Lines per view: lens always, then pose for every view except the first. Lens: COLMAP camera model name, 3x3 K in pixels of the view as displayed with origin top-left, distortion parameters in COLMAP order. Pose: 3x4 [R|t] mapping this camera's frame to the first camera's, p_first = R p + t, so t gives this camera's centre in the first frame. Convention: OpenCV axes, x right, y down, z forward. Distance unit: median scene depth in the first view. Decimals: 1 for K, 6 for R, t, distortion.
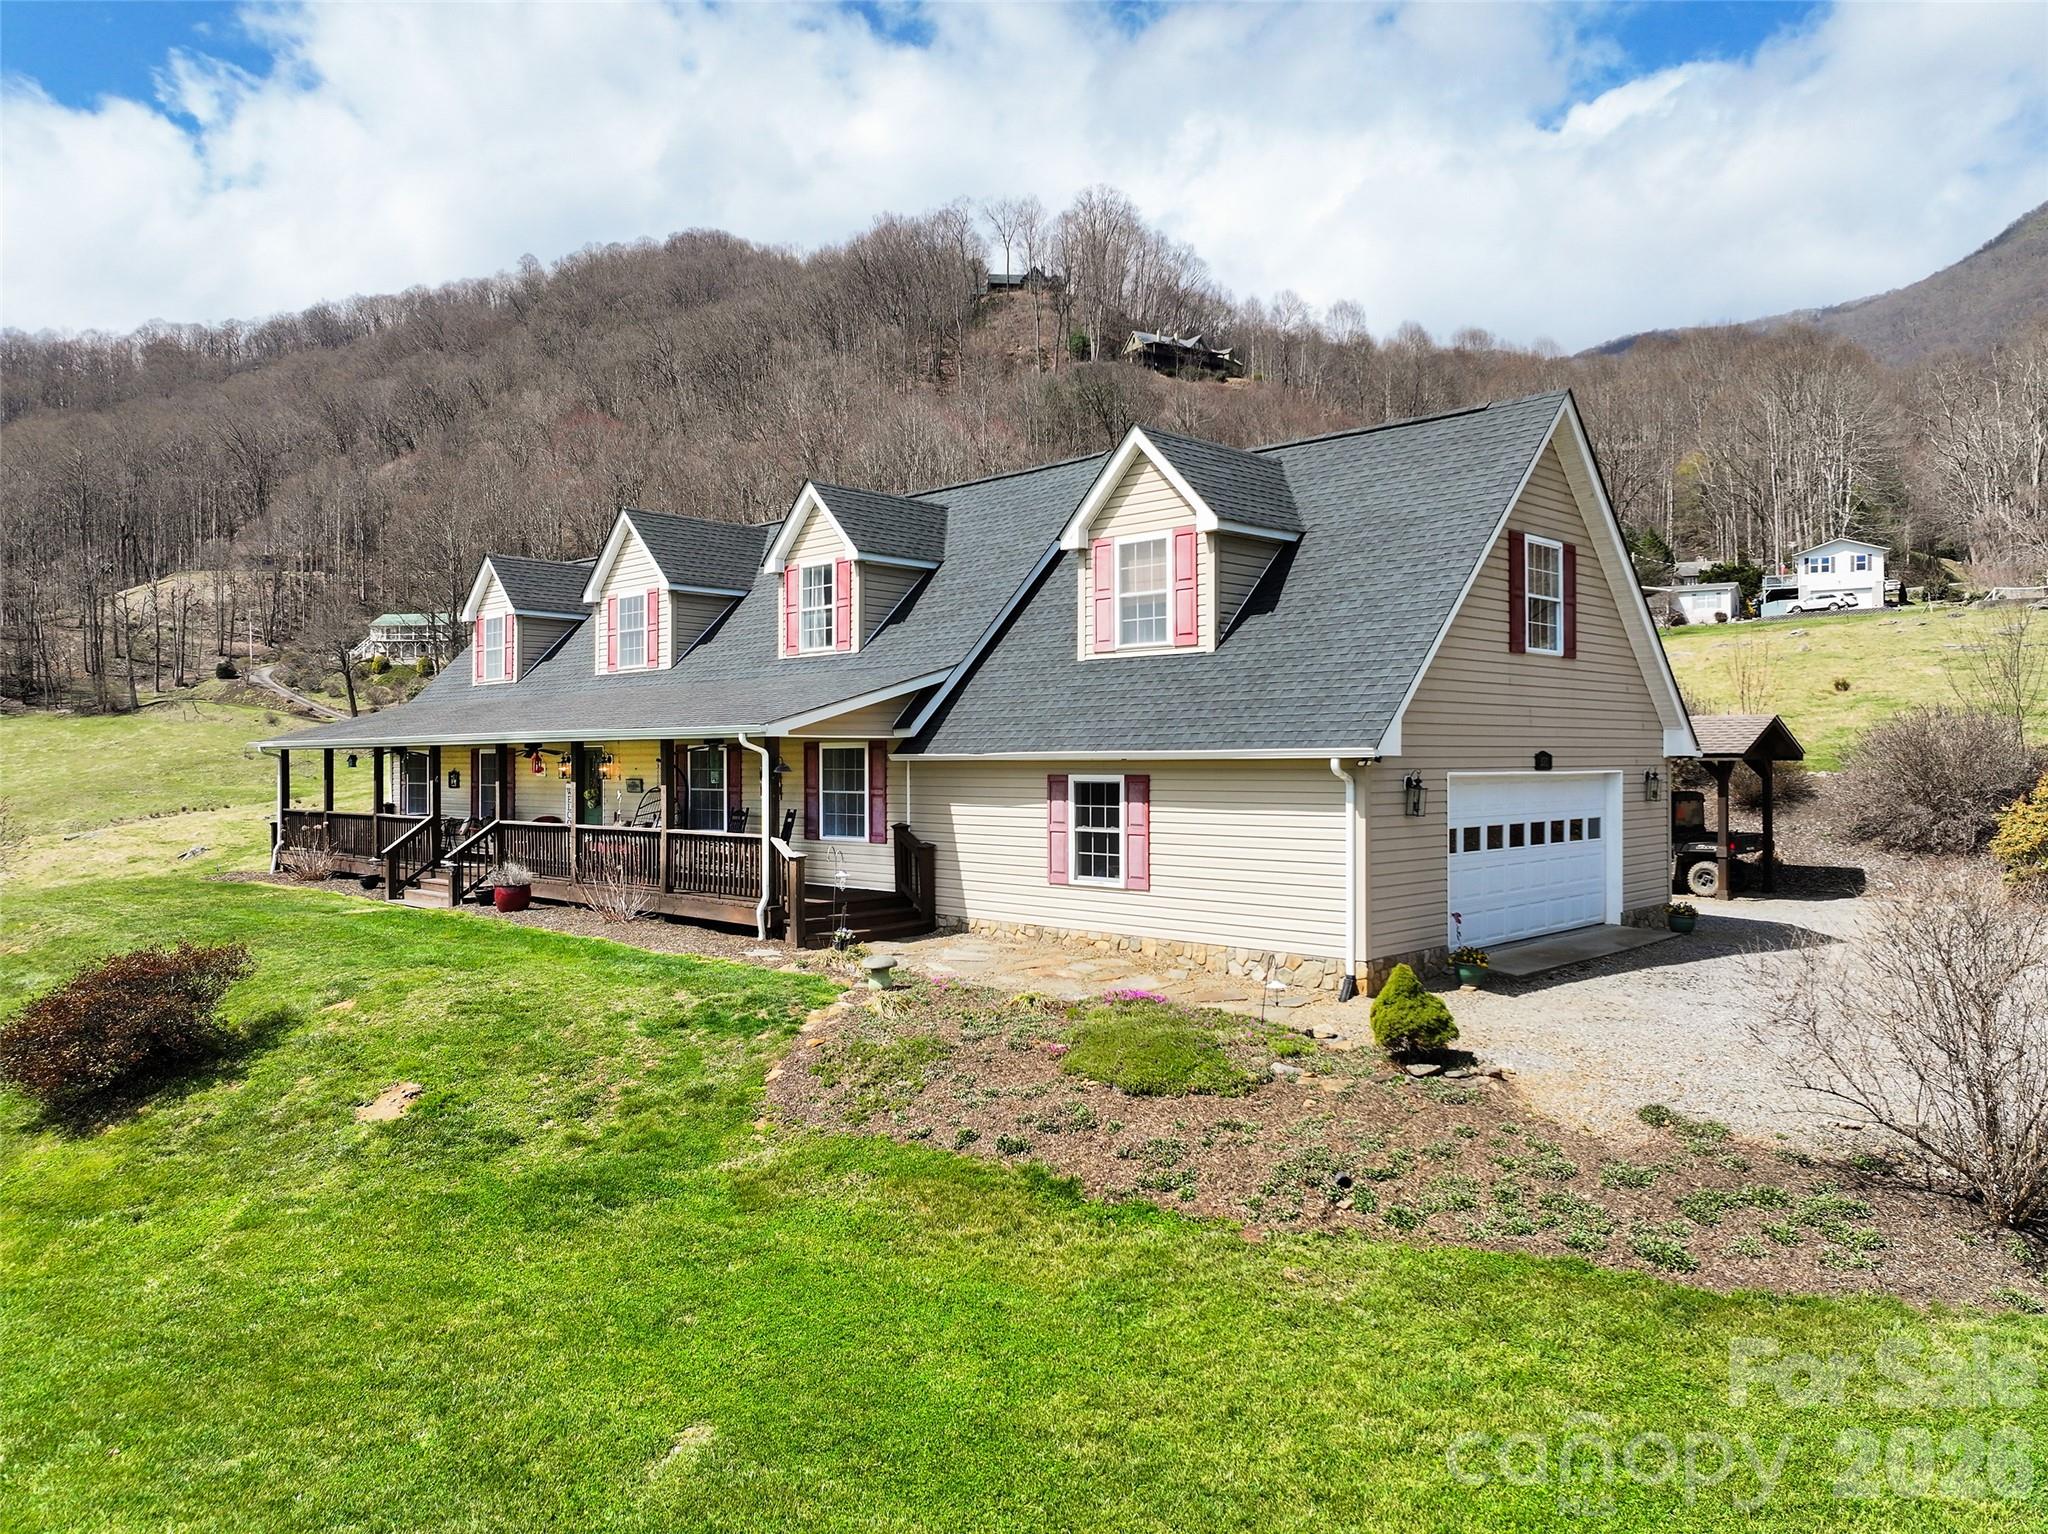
lens RADIAL K [[1448.2, 0, 1027.0], [0, 1448.2, 761.3], [0, 0, 1]] dist [0.008814, 0.009268]
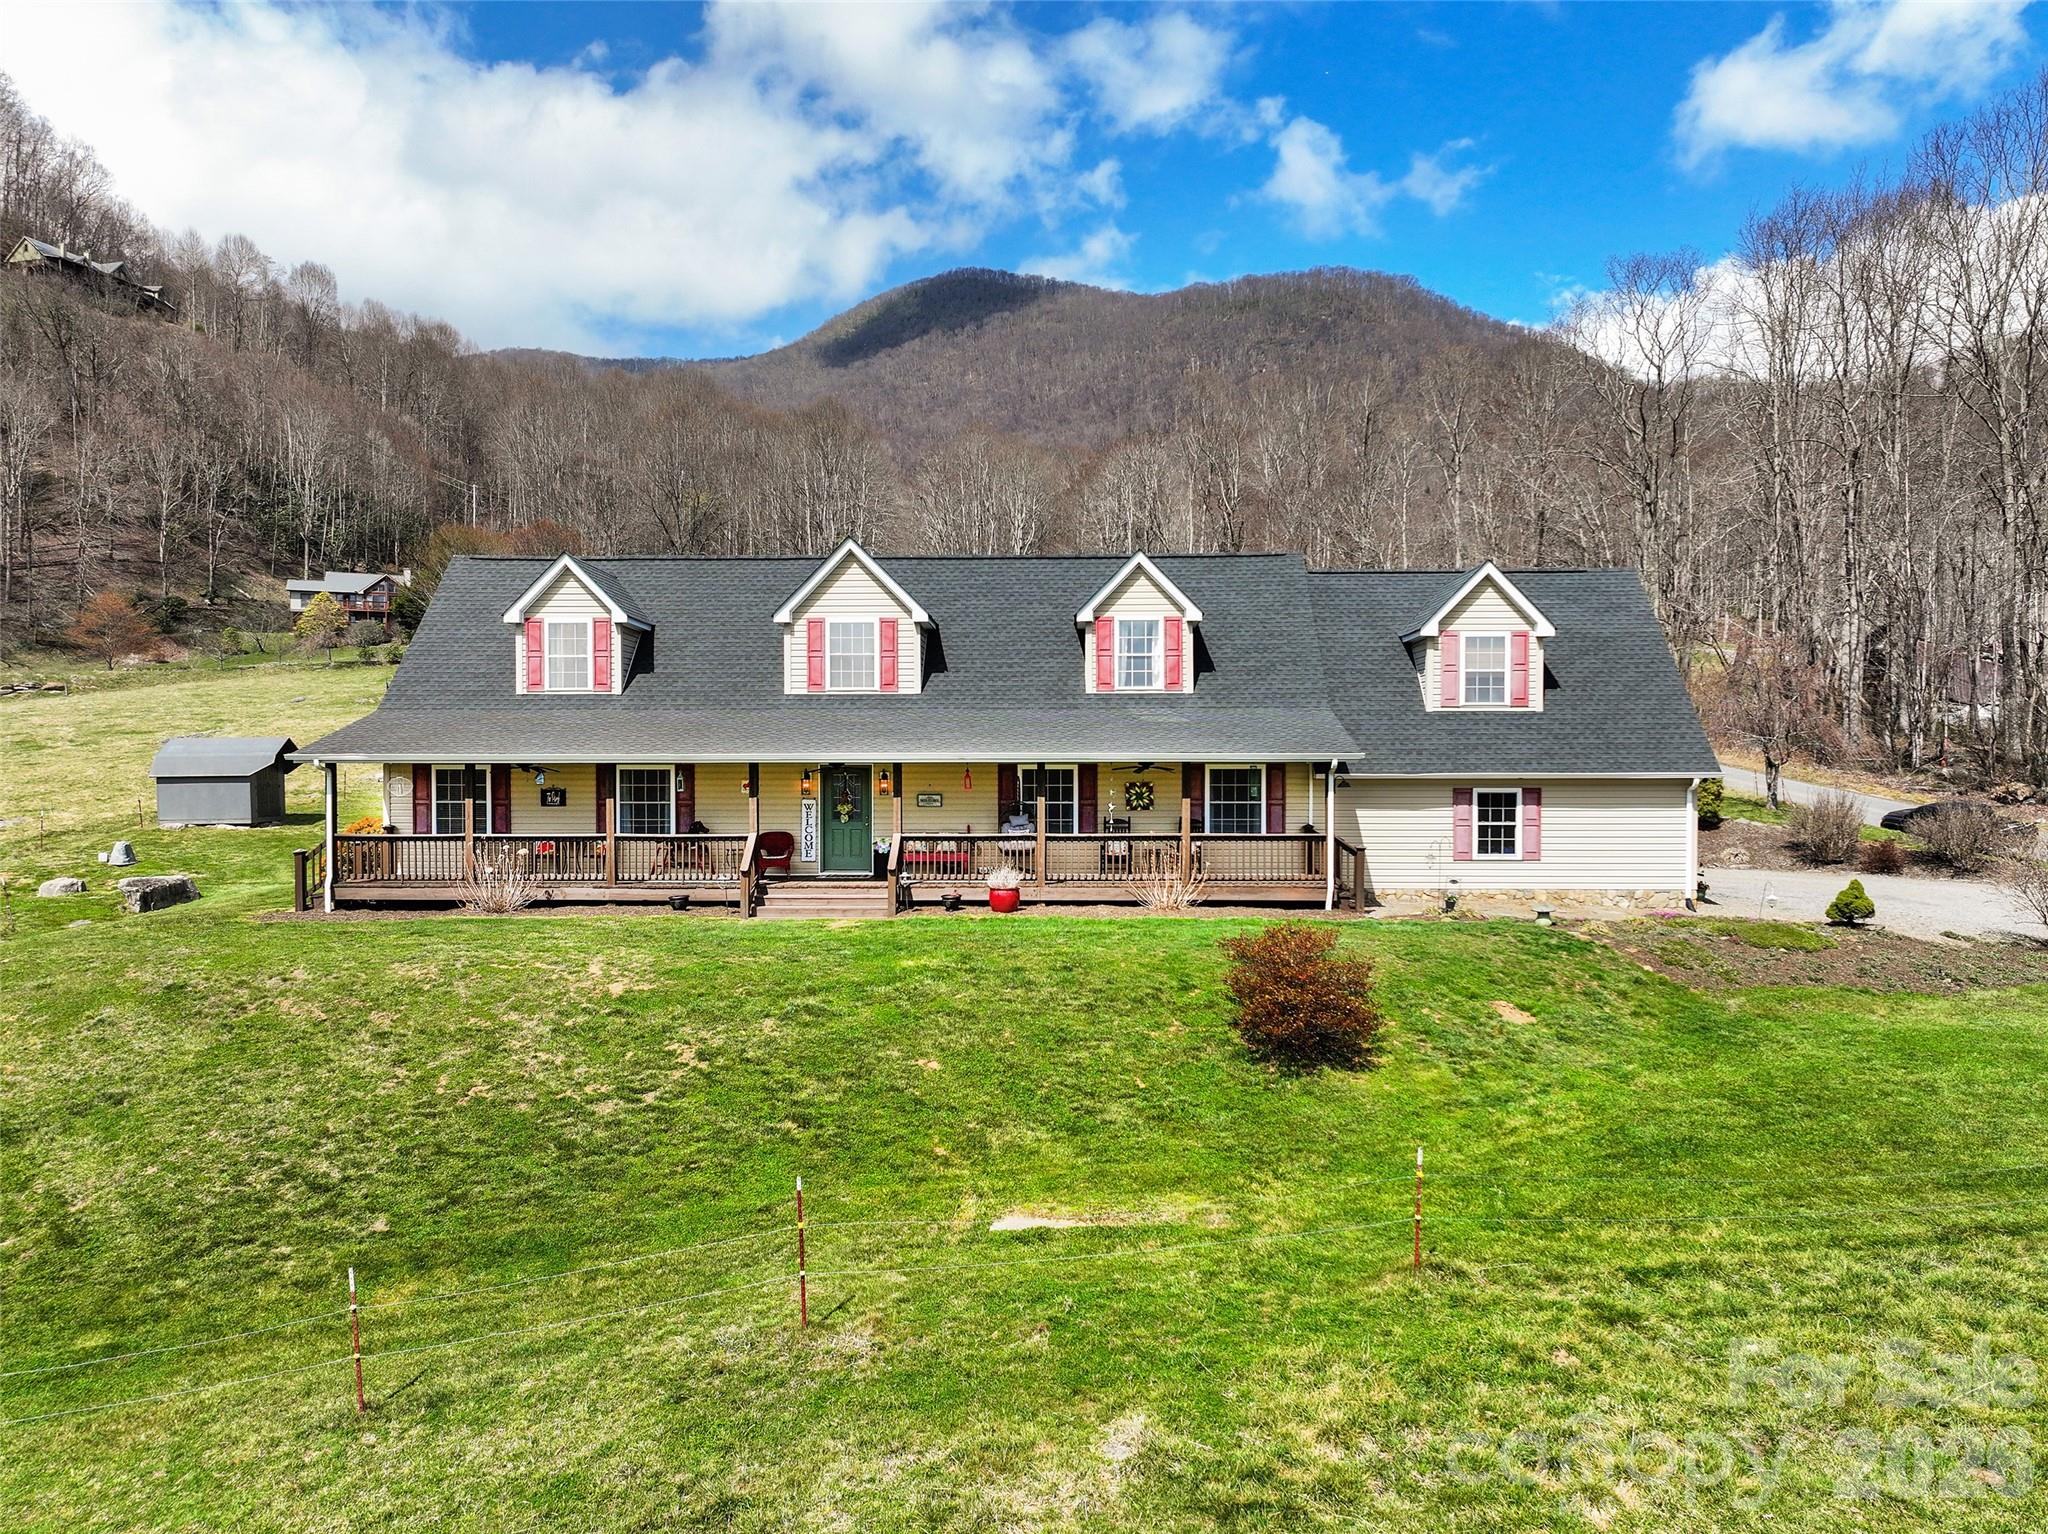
lens RADIAL K [[1448.2, 0, 1044.5], [0, 1448.2, 775.5], [0, 0, 1]] dist [0.008814, 0.009268]
pose [[0.740808, -0.002053, 0.671714, -0.849967], [-0.002293, 0.999982, 0.005586, -0.007442], [-0.671713, -0.005679, 0.740790, 0.109069]]
